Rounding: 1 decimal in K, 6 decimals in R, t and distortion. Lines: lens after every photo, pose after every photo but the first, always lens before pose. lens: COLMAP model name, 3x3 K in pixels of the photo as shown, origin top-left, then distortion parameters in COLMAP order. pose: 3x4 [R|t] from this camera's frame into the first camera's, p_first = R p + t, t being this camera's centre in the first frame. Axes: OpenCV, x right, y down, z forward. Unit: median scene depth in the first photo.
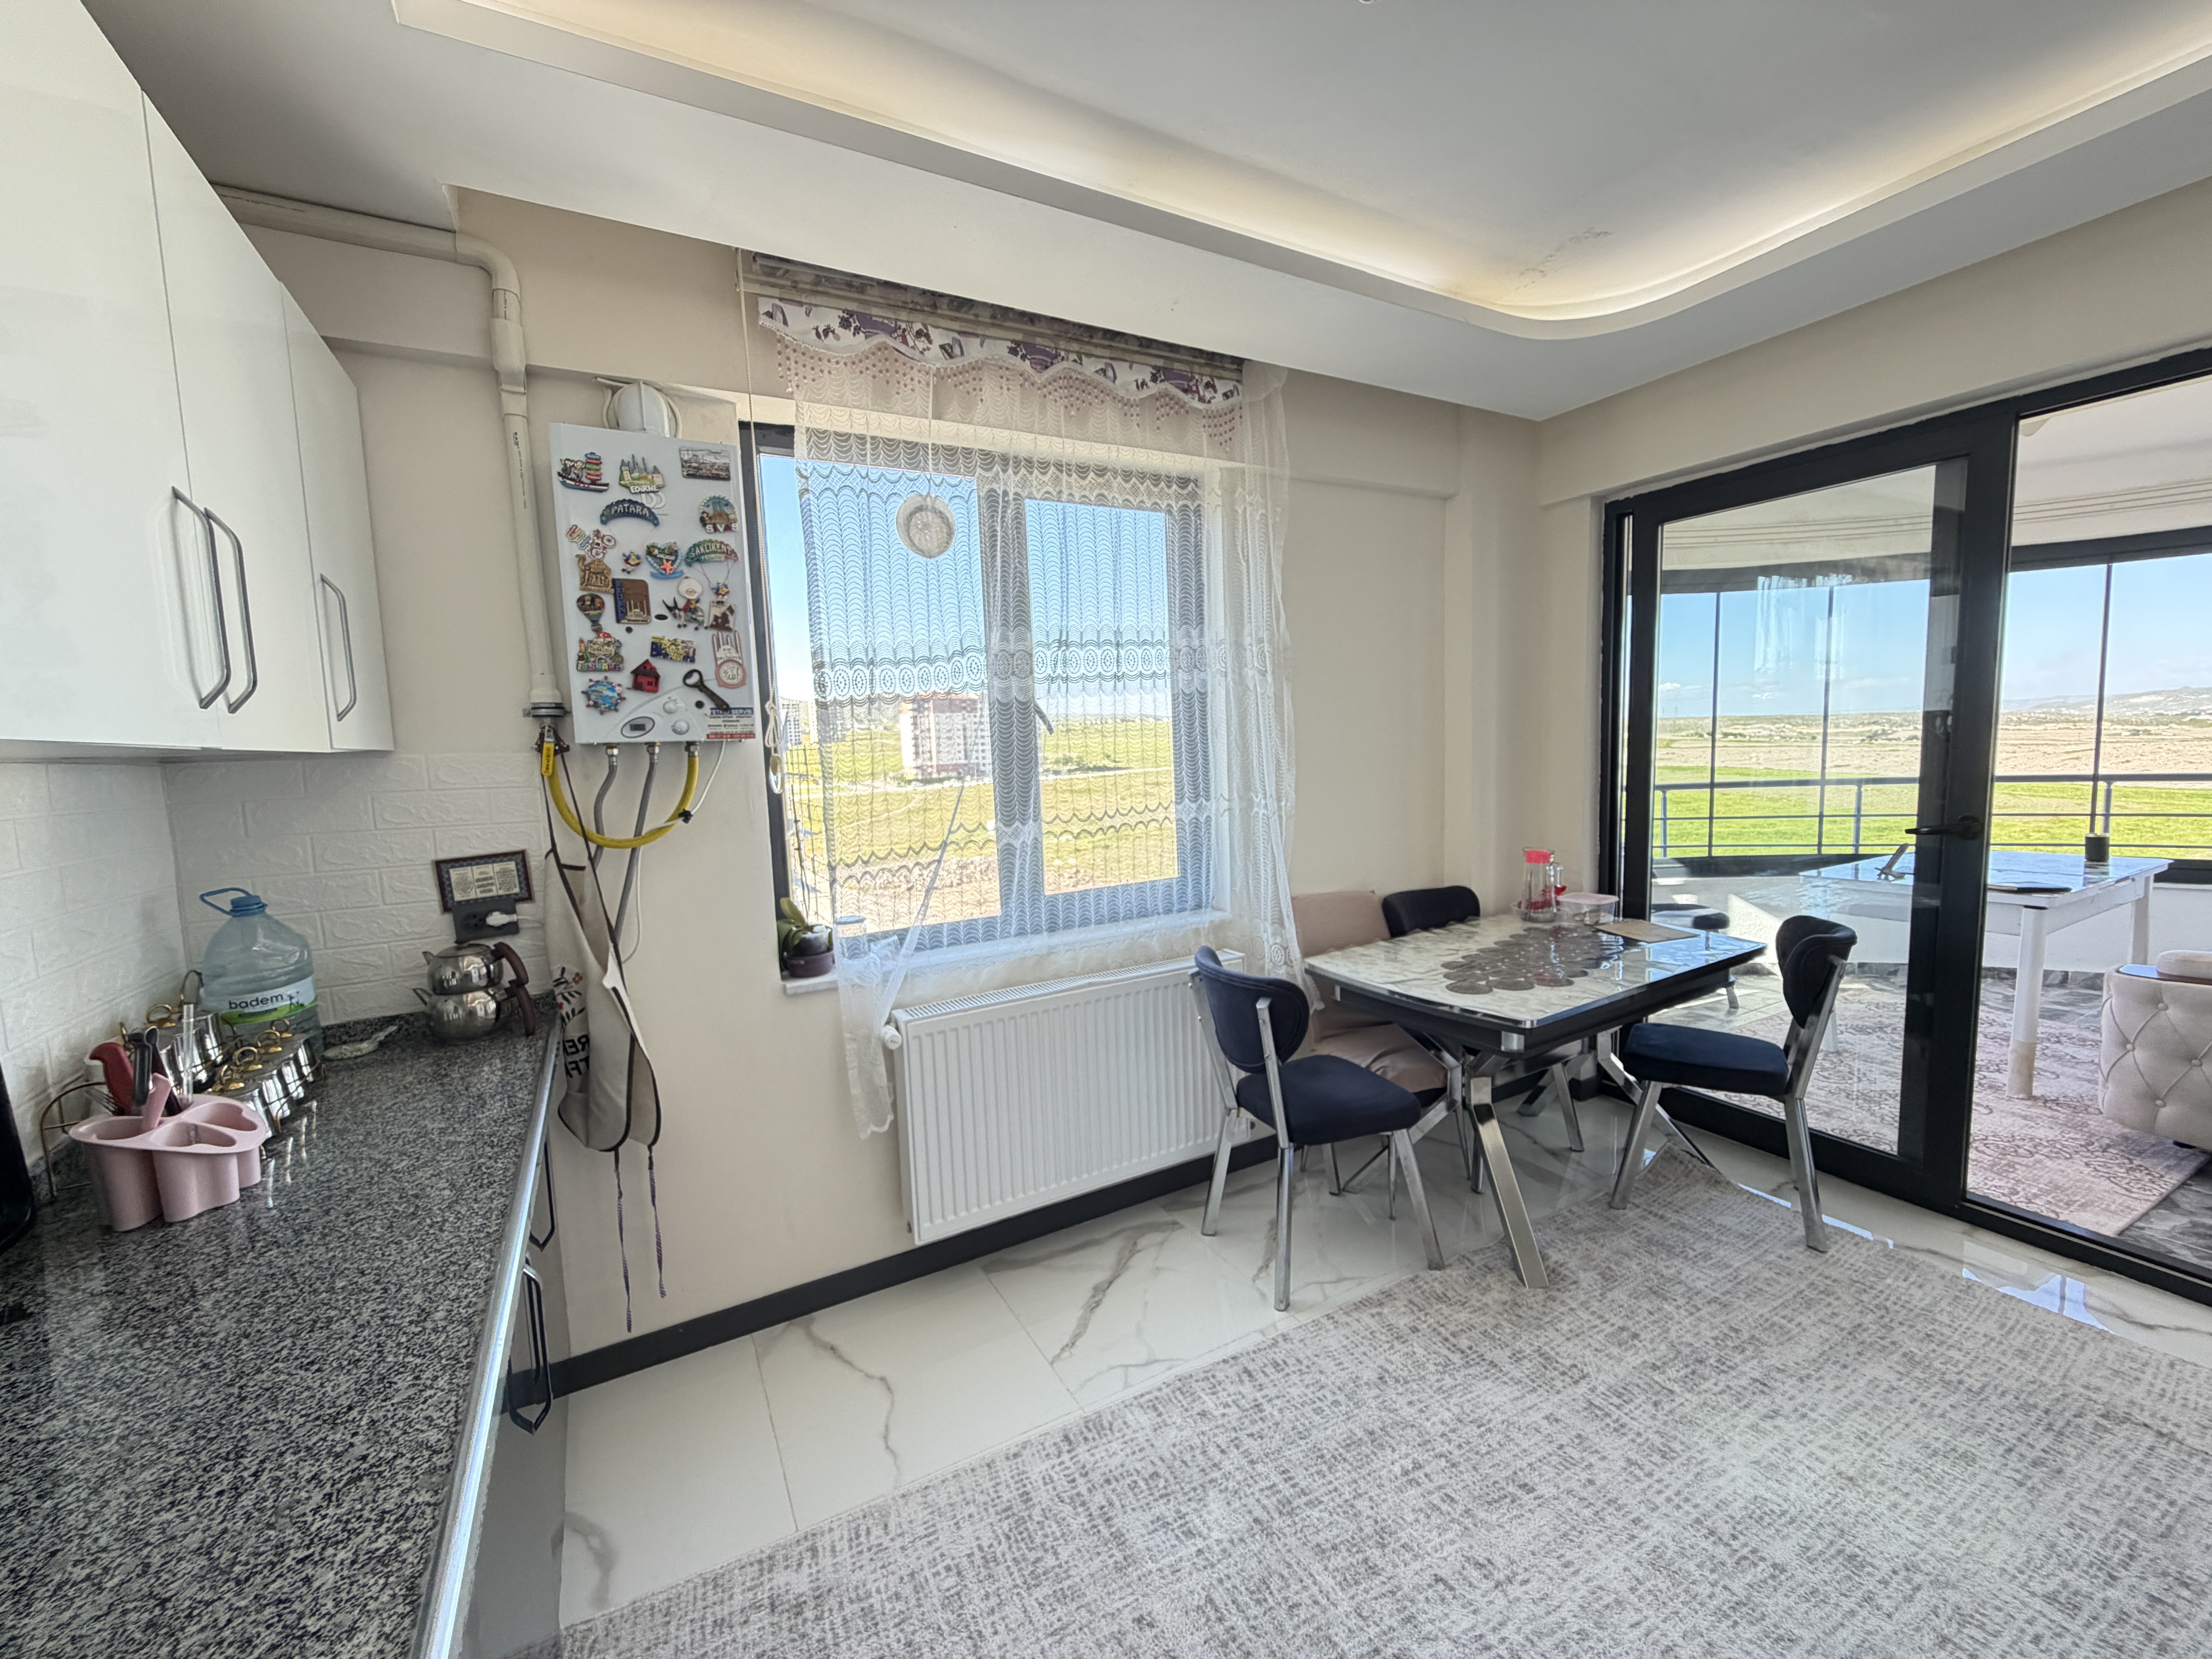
lens RADIAL K [[882.6, 0, 1102.2], [0, 882.6, 828.0], [0, 0, 1]] dist [0.000563, 0.000200]
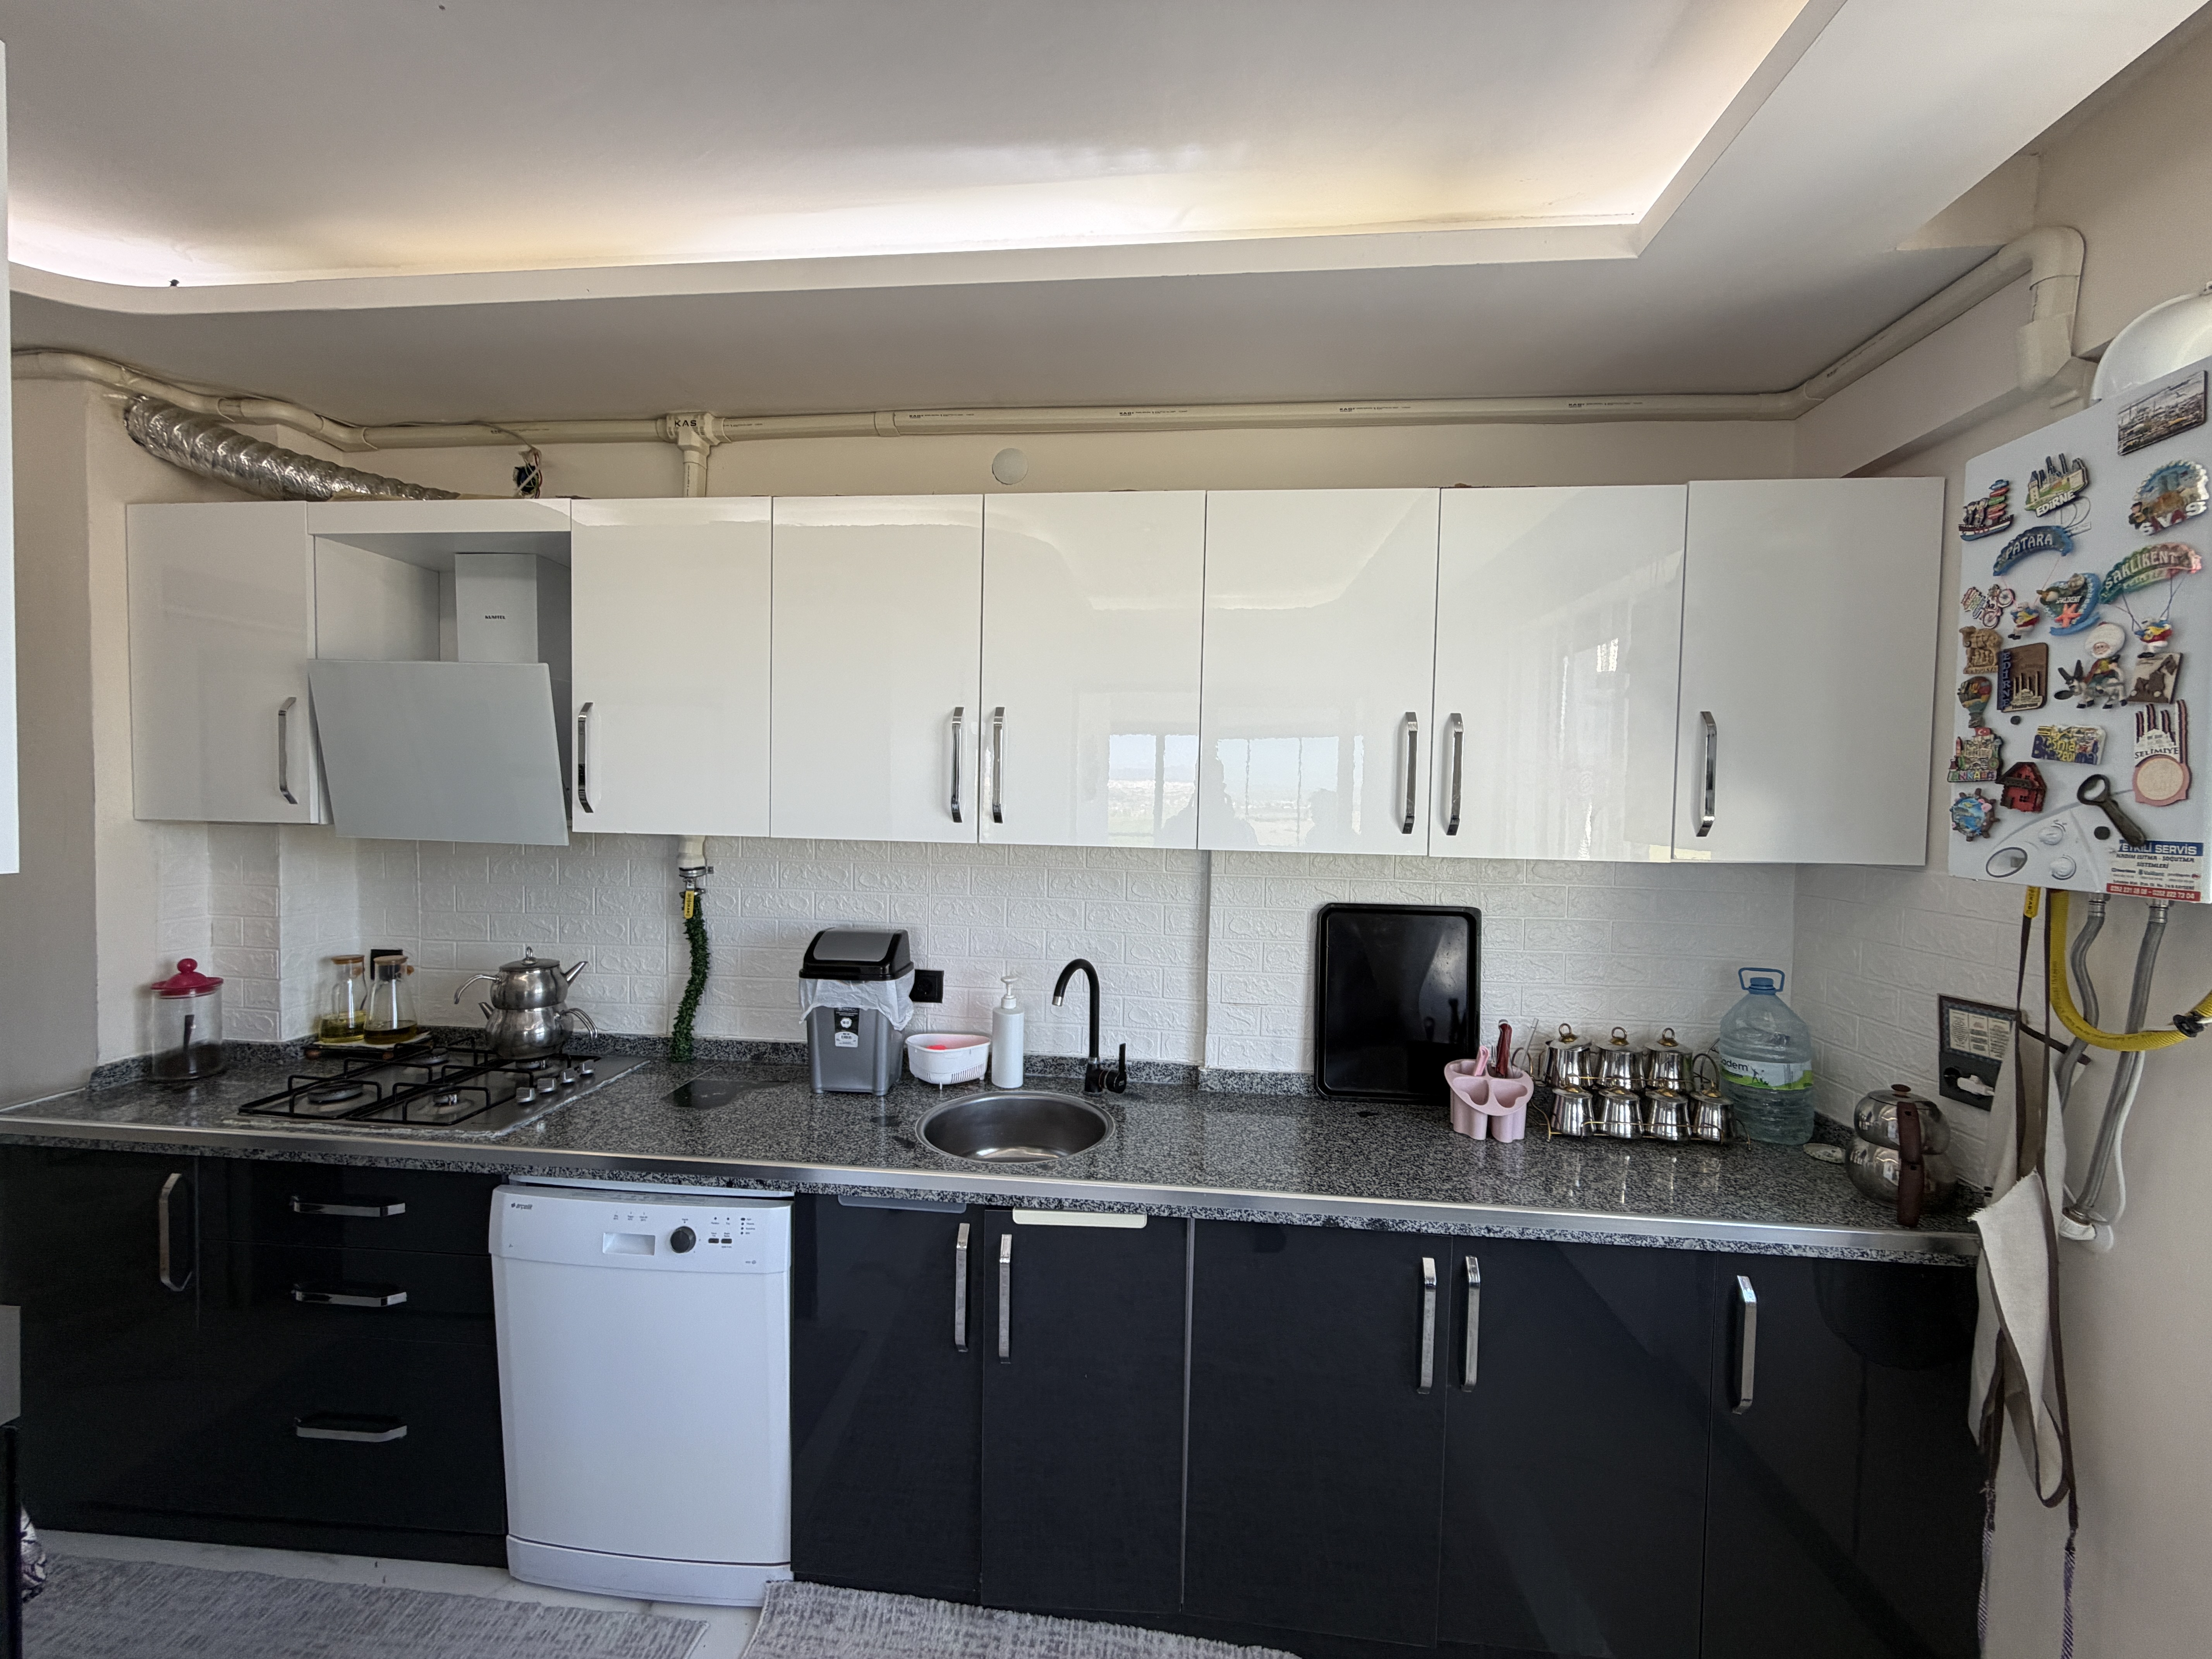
lens RADIAL K [[882.6, 0, 1102.2], [0, 882.6, 828.0], [0, 0, 1]] dist [0.000563, 0.000200]
pose [[-0.561847, 0.051067, -0.825663, 0.419390], [-0.080394, 0.989998, 0.115938, -0.162199], [0.823325, 0.131517, -0.552122, 0.795499]]
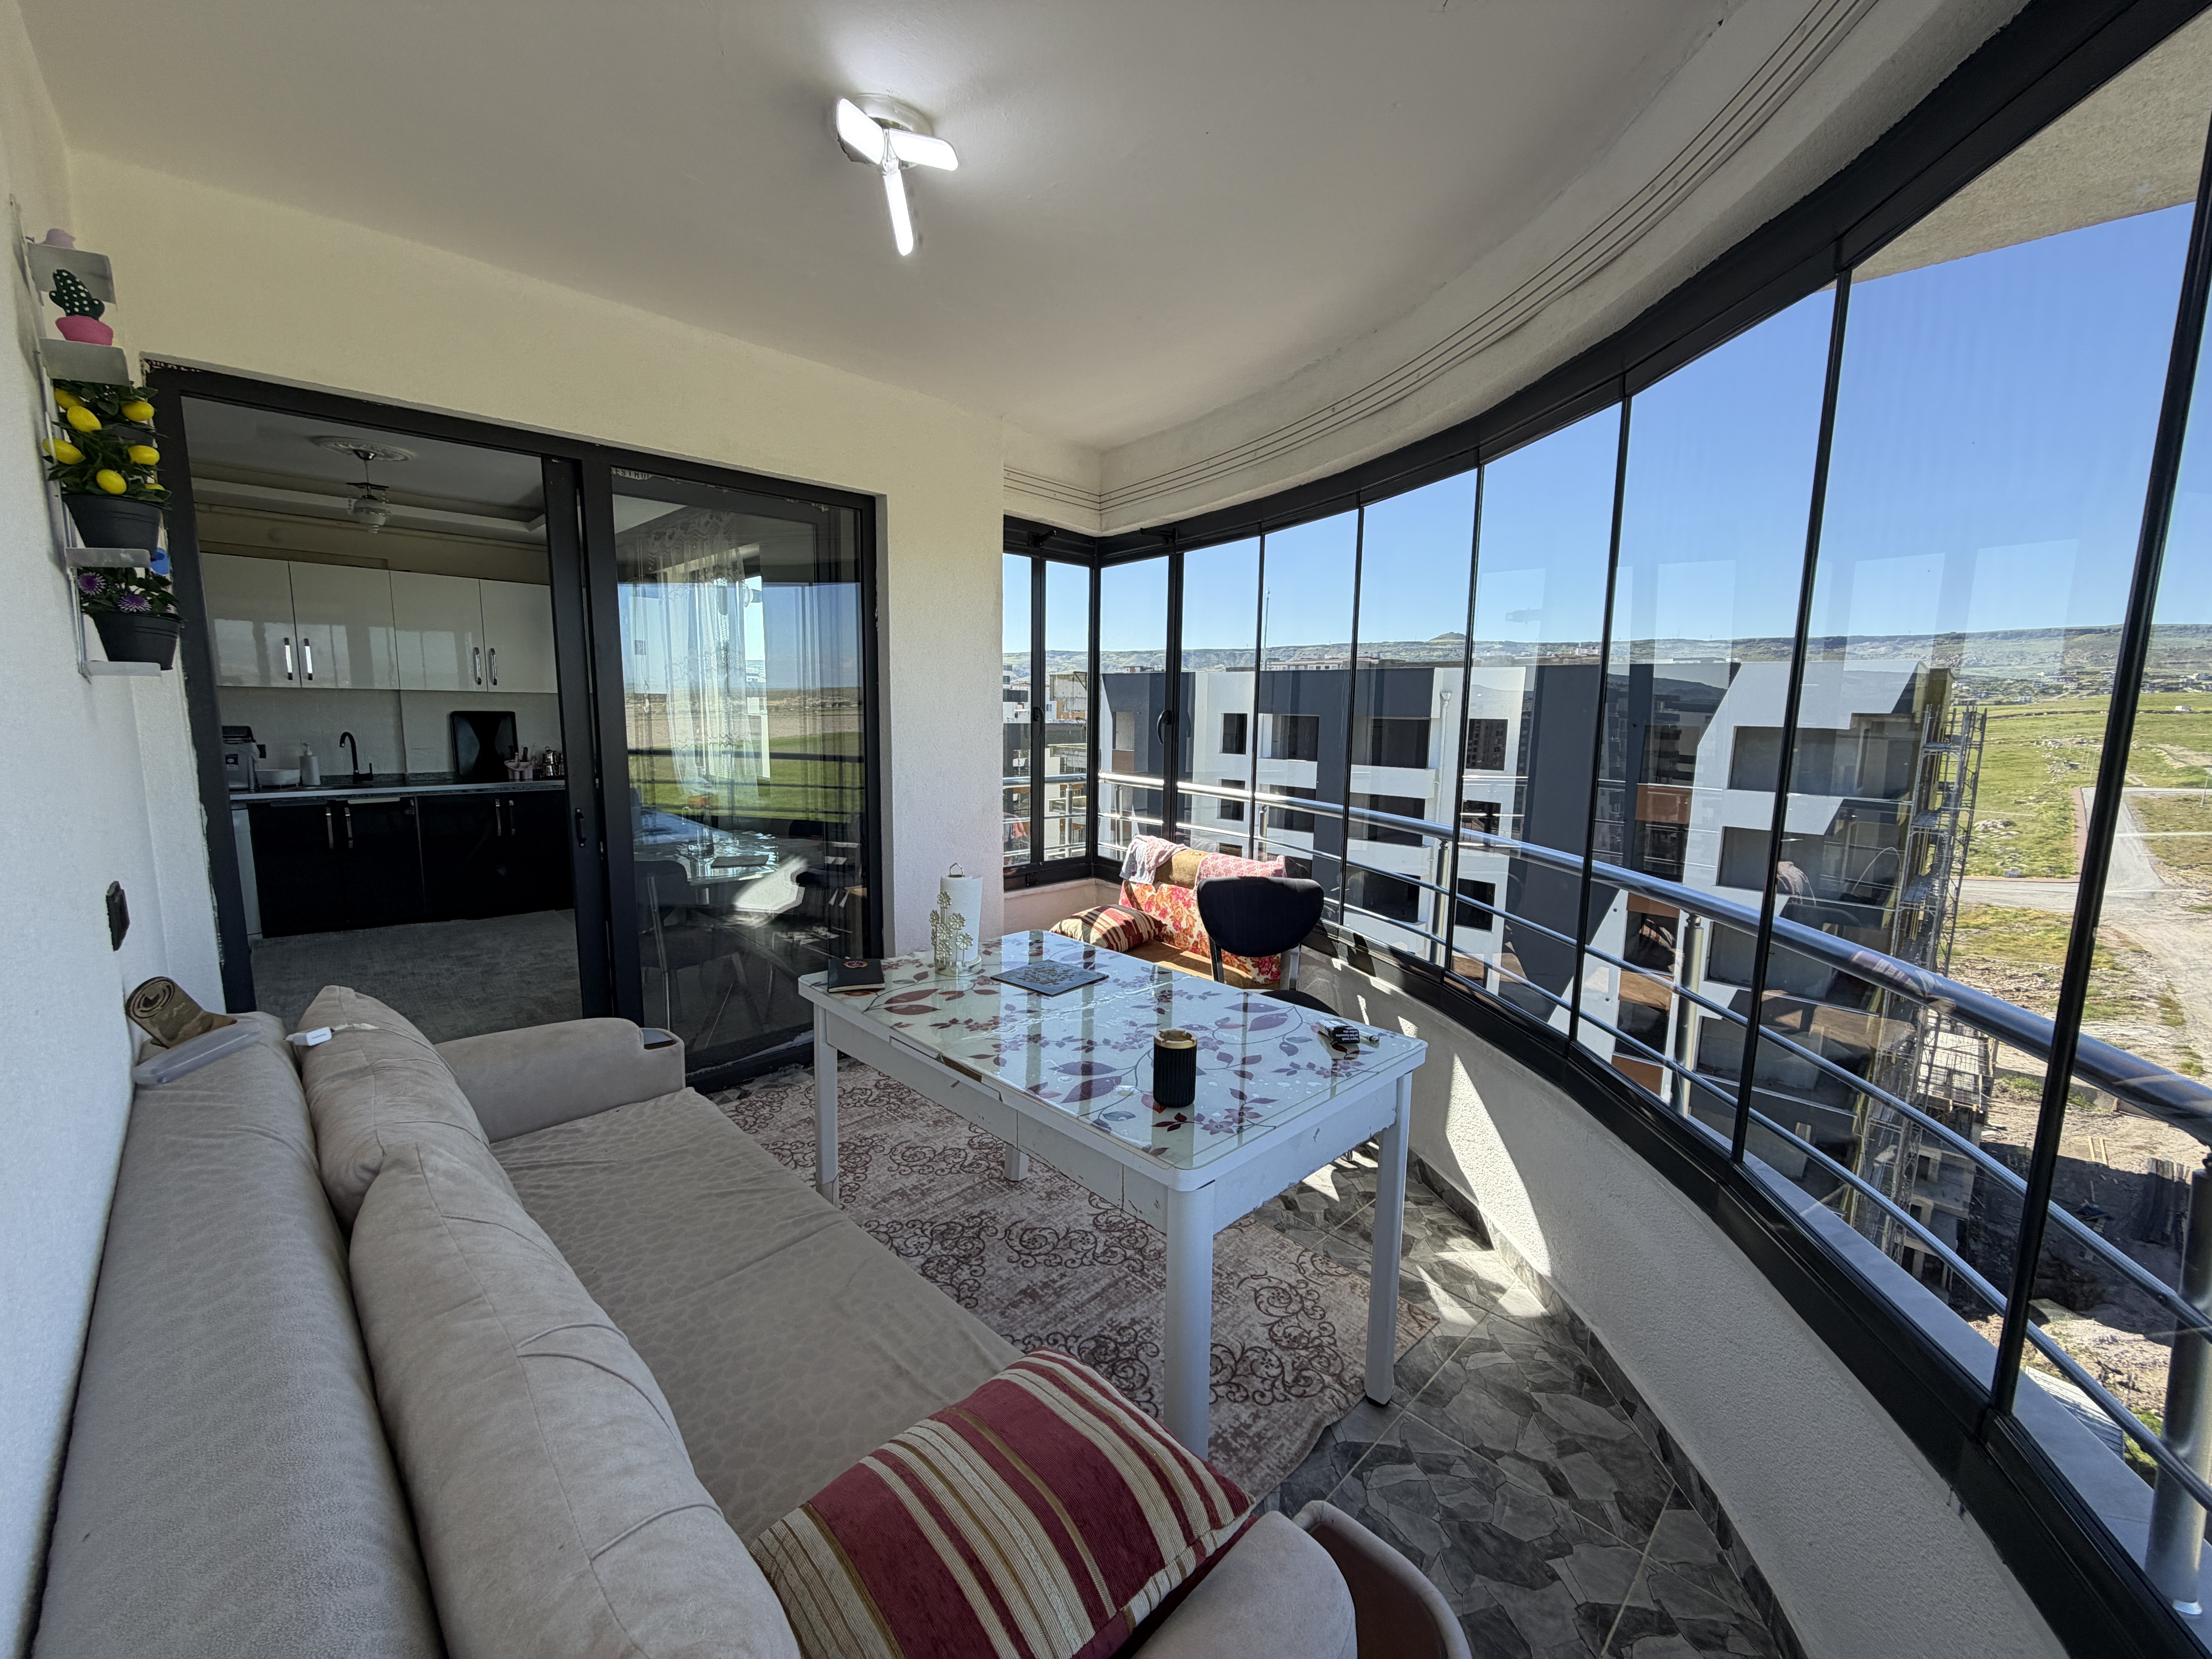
lens RADIAL K [[888.1, 0, 1102.0], [0, 888.1, 828.3], [0, 0, 1]] dist [-0.000483, -0.000224]
pose [[0.274129, 0.179994, -0.944699, 3.096453], [-0.119437, 0.981096, 0.152271, -0.312561], [0.954247, 0.071090, 0.290444, 1.762291]]
